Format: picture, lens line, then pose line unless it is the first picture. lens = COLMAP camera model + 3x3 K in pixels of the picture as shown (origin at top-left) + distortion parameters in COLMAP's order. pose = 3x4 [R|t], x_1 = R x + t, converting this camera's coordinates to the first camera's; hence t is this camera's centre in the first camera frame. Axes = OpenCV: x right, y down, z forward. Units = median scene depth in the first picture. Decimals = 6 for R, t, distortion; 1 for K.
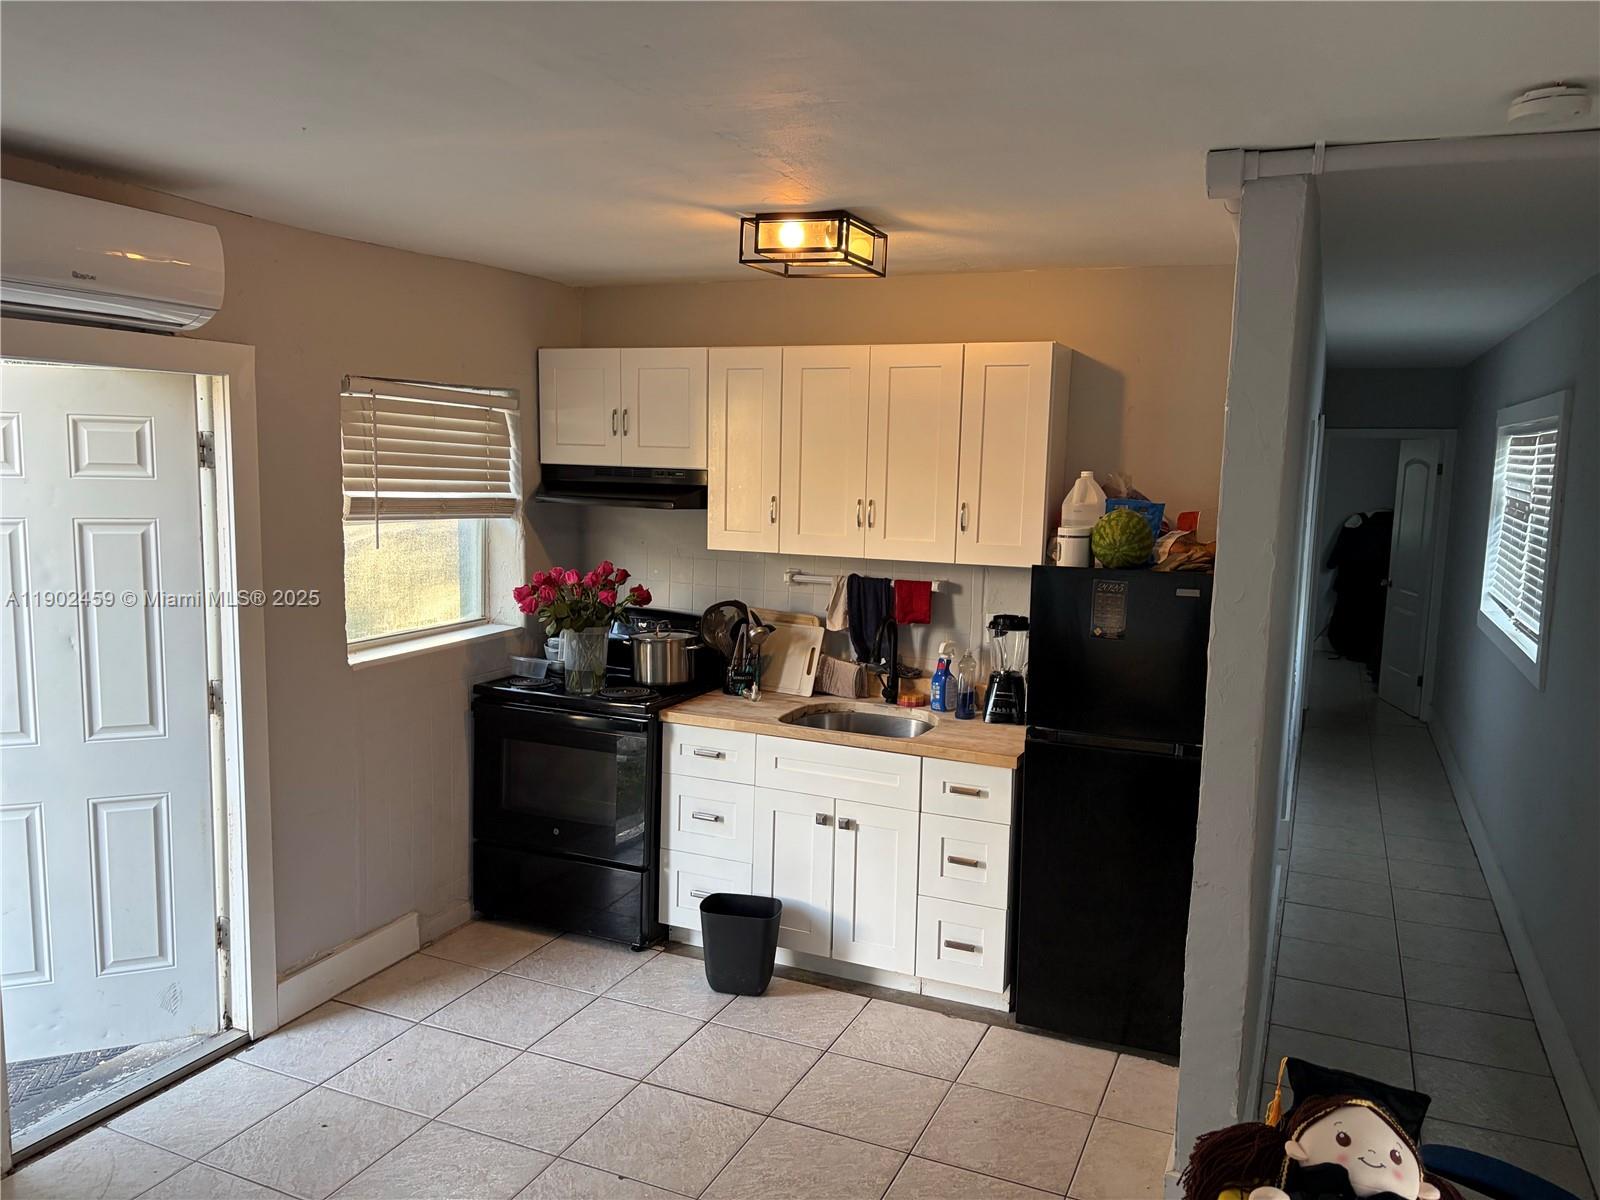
lens RADIAL K [[1204.2, 0, 797.7], [0, 1204.2, 609.7], [0, 0, 1]] dist [0.081090, -0.084944]
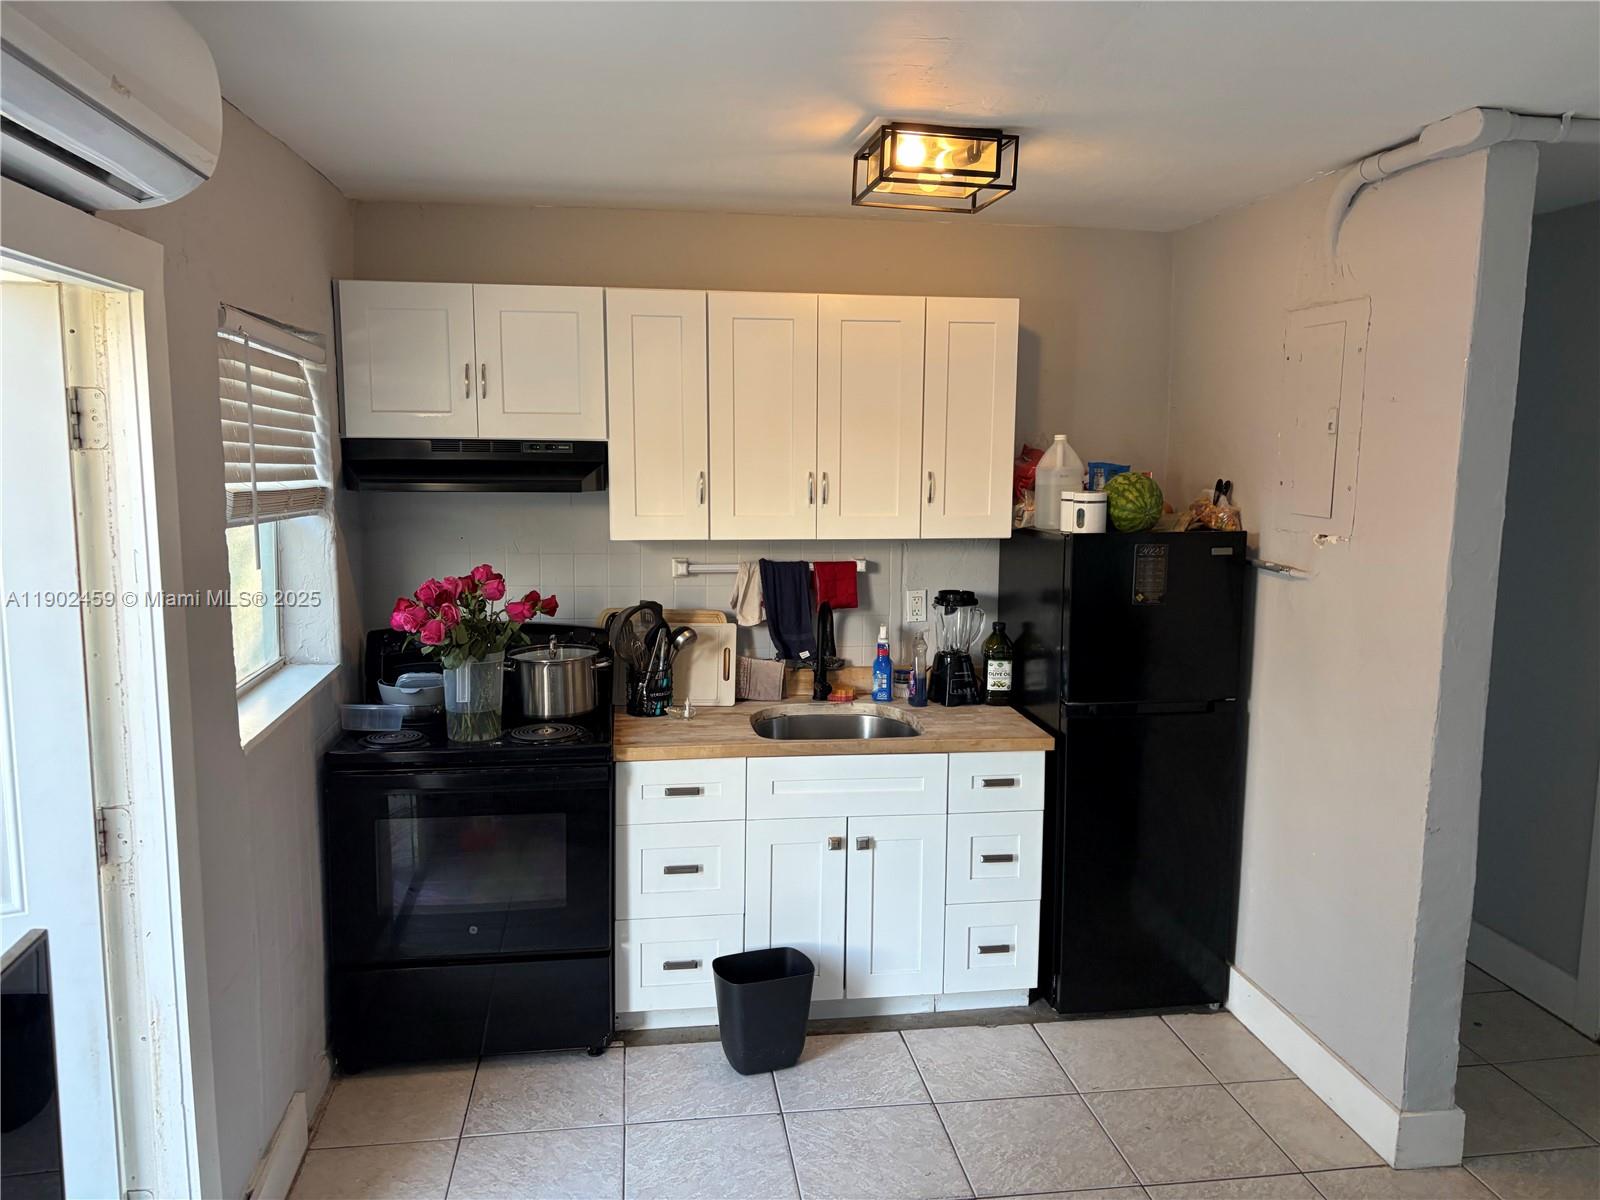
lens RADIAL K [[1206.1, 0, 799.7], [0, 1206.1, 604.0], [0, 0, 1]] dist [0.068470, -0.086244]
pose [[0.845877, -0.088681, 0.525954, -0.394265], [0.081198, 0.995998, 0.037347, -0.027933], [-0.527162, 0.011116, 0.849692, 0.247184]]
